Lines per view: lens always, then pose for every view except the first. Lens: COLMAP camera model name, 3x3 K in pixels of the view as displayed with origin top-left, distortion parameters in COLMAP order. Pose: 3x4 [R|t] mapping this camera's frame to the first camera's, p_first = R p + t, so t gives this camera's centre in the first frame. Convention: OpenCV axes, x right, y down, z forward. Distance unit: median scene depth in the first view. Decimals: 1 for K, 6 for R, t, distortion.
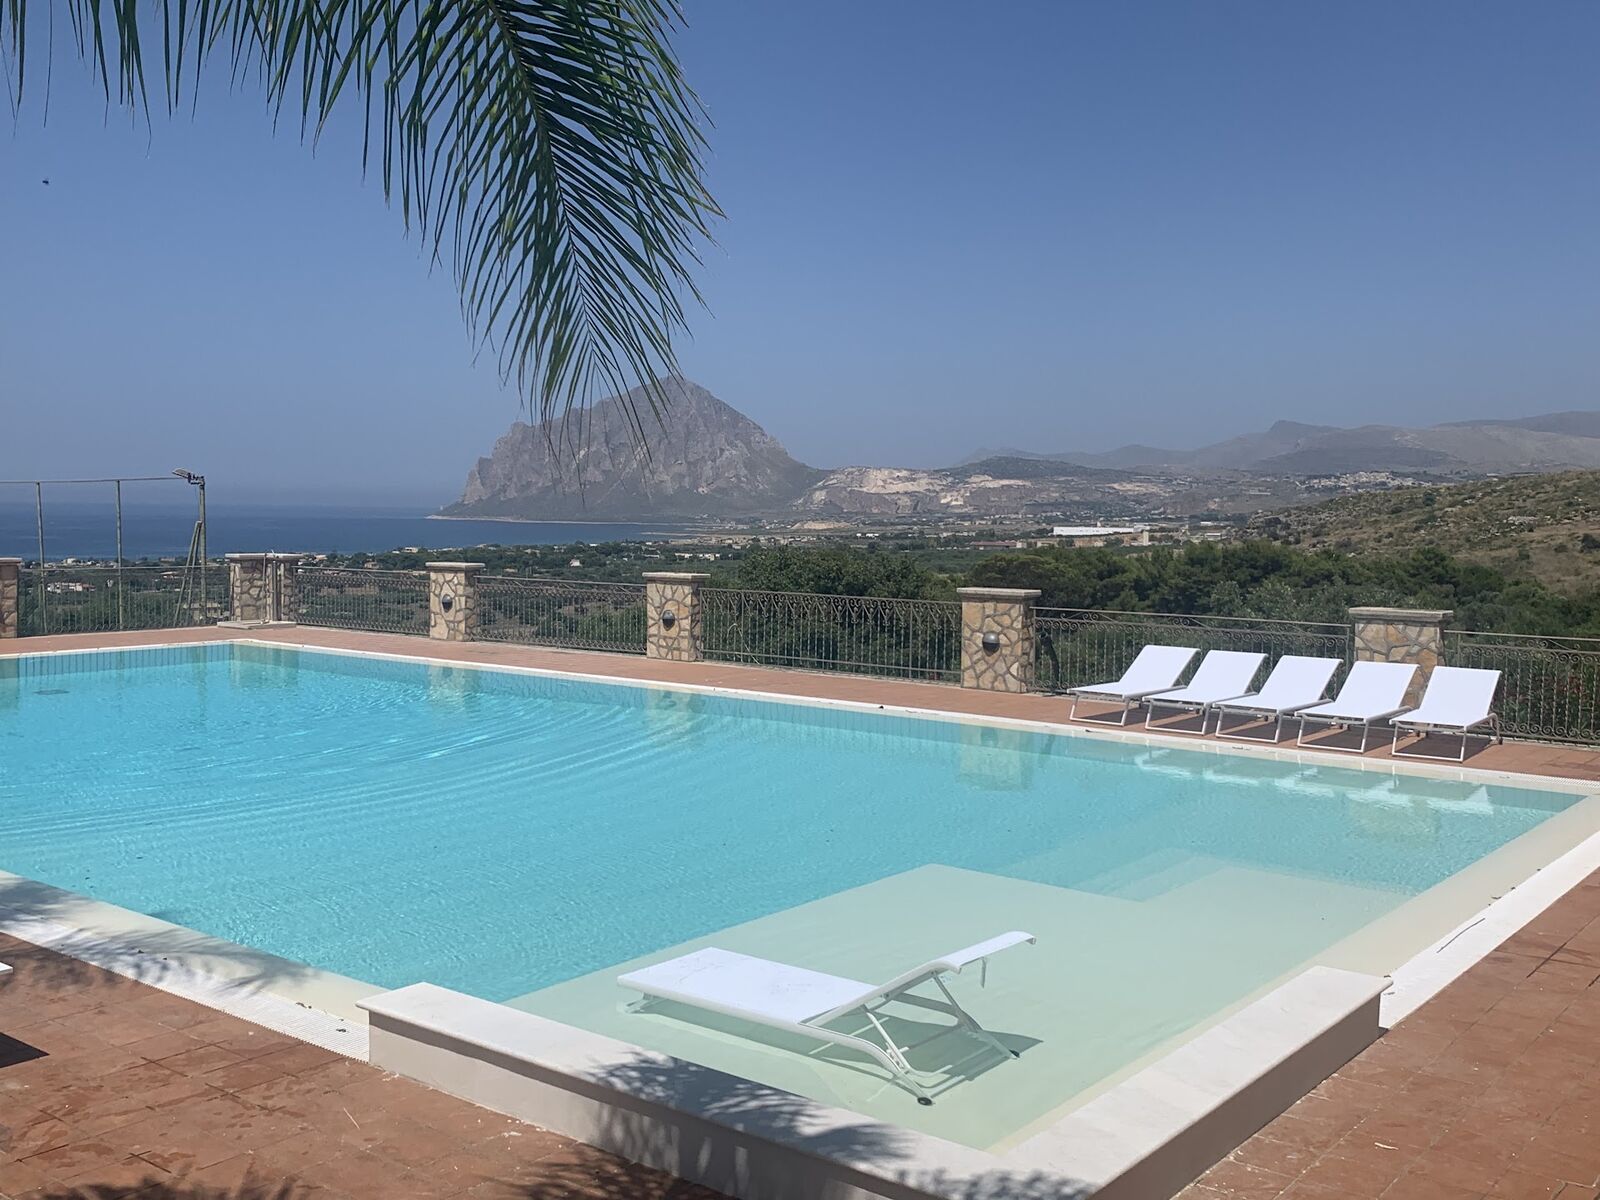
lens RADIAL K [[1591.8, 0, 800.0], [0, 1591.8, 600.0], [0, 0, 1]] dist [0.136235, -0.001990]
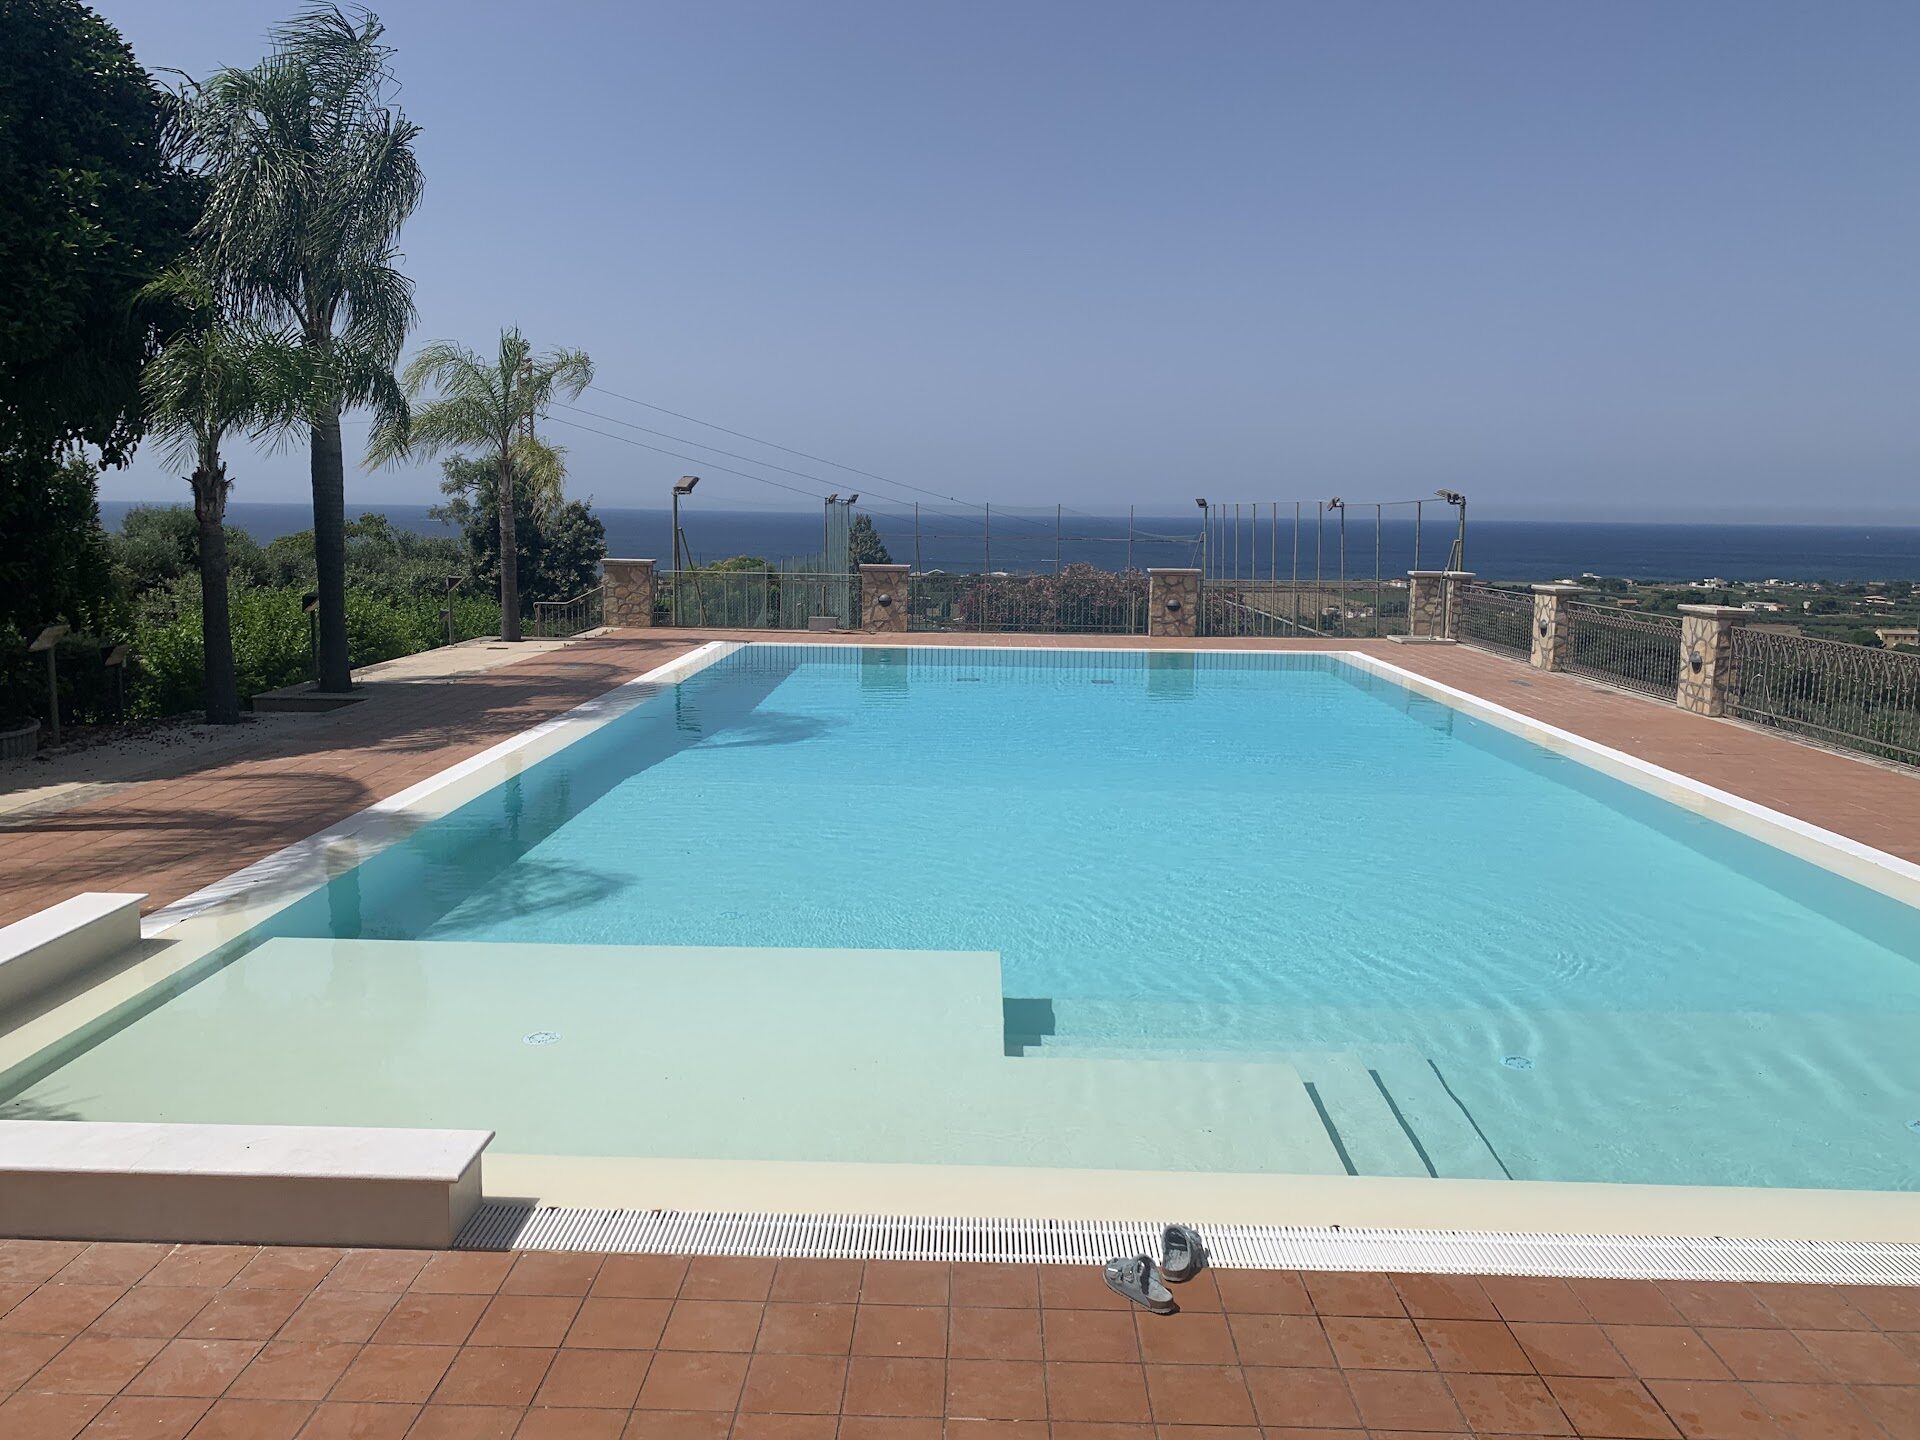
lens RADIAL K [[1480.3, 0, 960.0], [0, 1480.3, 720.0], [0, 0, 1]] dist [-0.002006, -0.005231]
pose [[0.586968, 0.108152, -0.802354, 0.304351], [-0.050839, 0.994005, 0.096794, -0.012666], [0.808013, -0.016024, 0.588947, 0.246086]]
